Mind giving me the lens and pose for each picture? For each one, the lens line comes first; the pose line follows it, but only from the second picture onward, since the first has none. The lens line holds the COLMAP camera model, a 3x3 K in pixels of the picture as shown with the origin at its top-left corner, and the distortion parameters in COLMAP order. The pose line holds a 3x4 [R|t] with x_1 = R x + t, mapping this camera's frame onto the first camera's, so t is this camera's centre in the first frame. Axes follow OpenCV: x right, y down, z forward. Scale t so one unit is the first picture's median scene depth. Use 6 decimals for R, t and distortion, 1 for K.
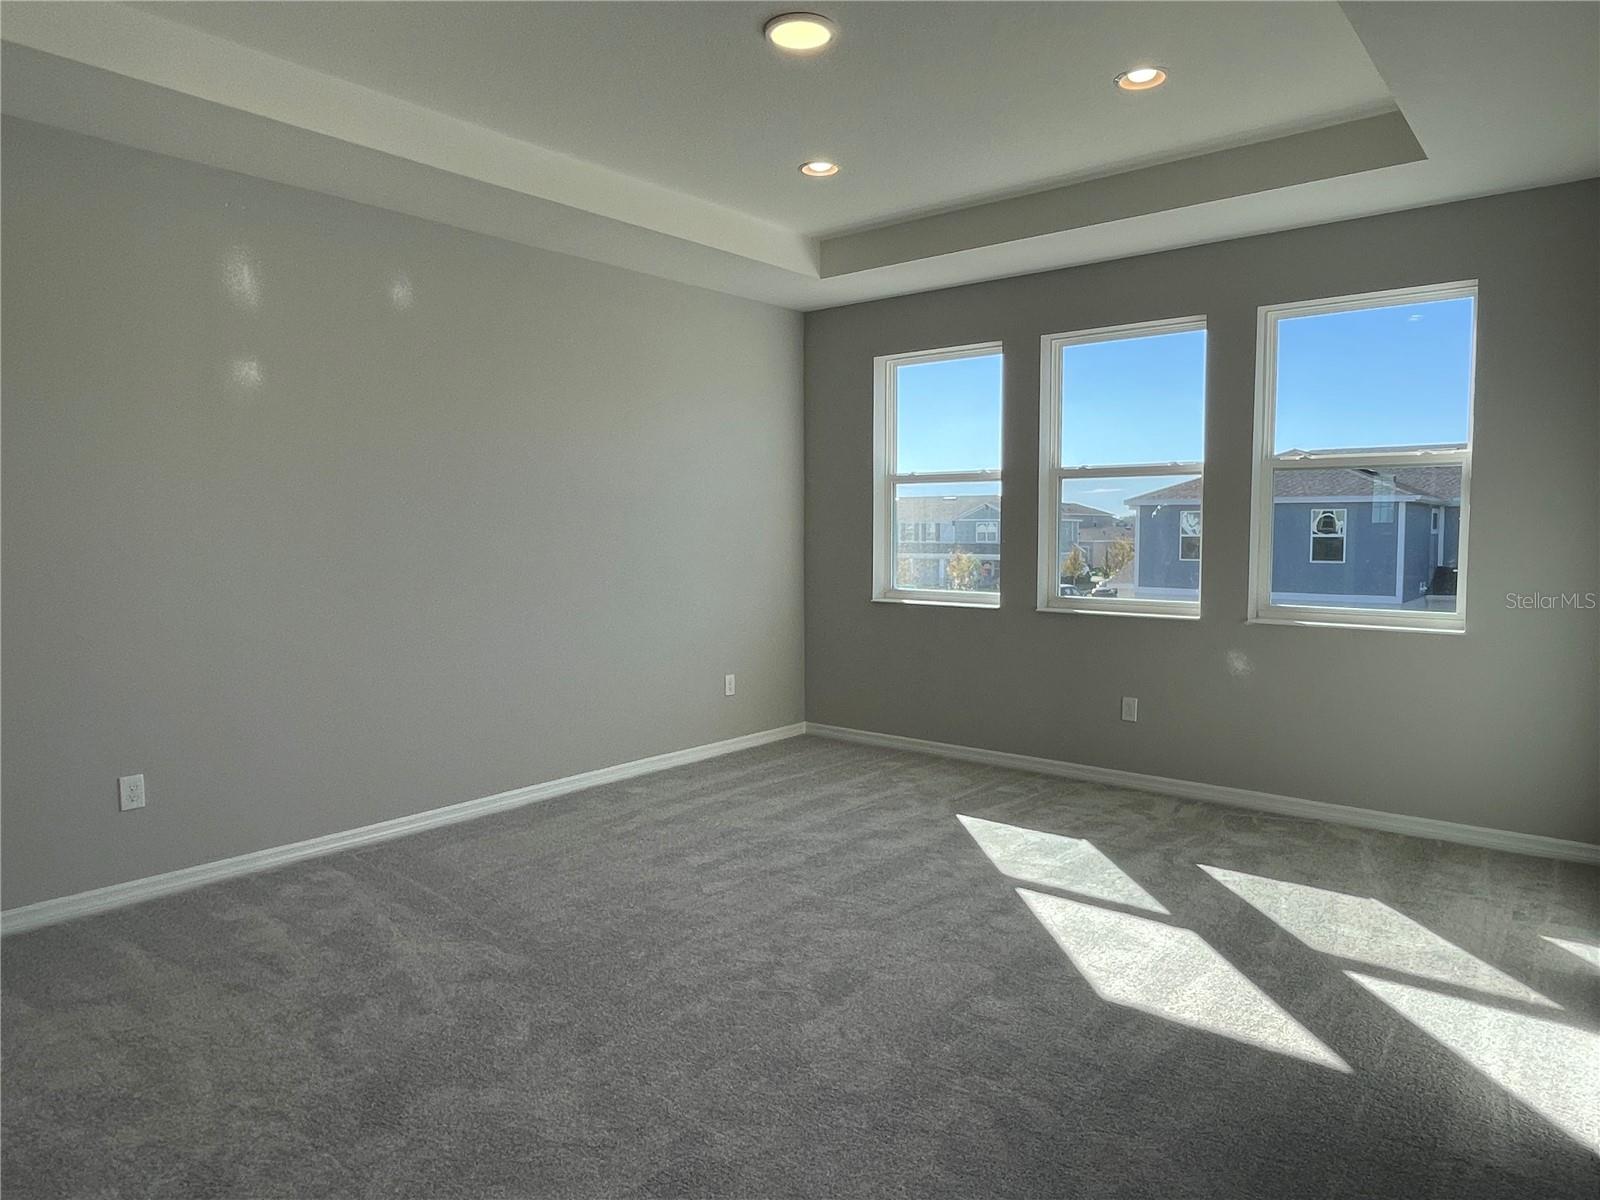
lens RADIAL K [[1011.3, 0, 813.7], [0, 1011.3, 592.0], [0, 0, 1]] dist [-0.008737, -0.003460]
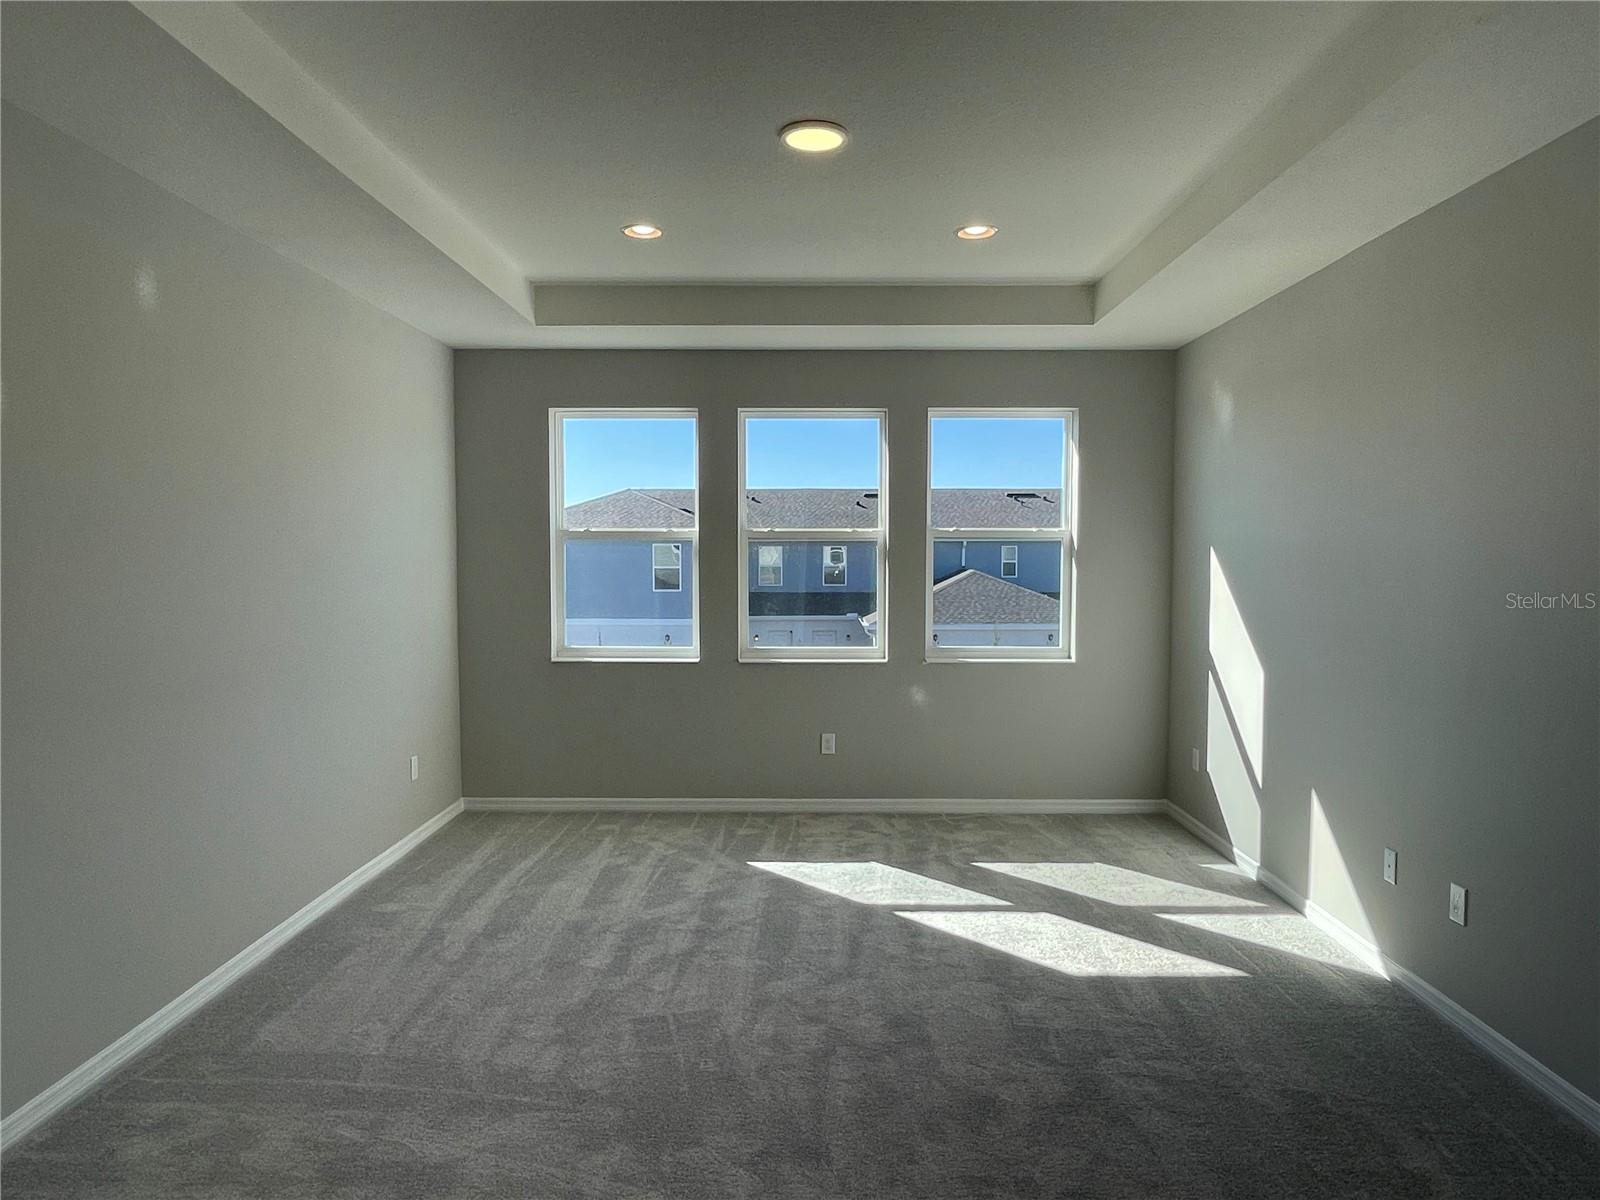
lens RADIAL K [[1011.3, 0, 817.4], [0, 1011.3, 602.8], [0, 0, 1]] dist [-0.008737, -0.003460]
pose [[0.775974, -0.028785, 0.630108, -0.516572], [0.036914, 0.999318, 0.000192, -0.054805], [-0.629684, 0.023111, 0.776507, 0.143181]]
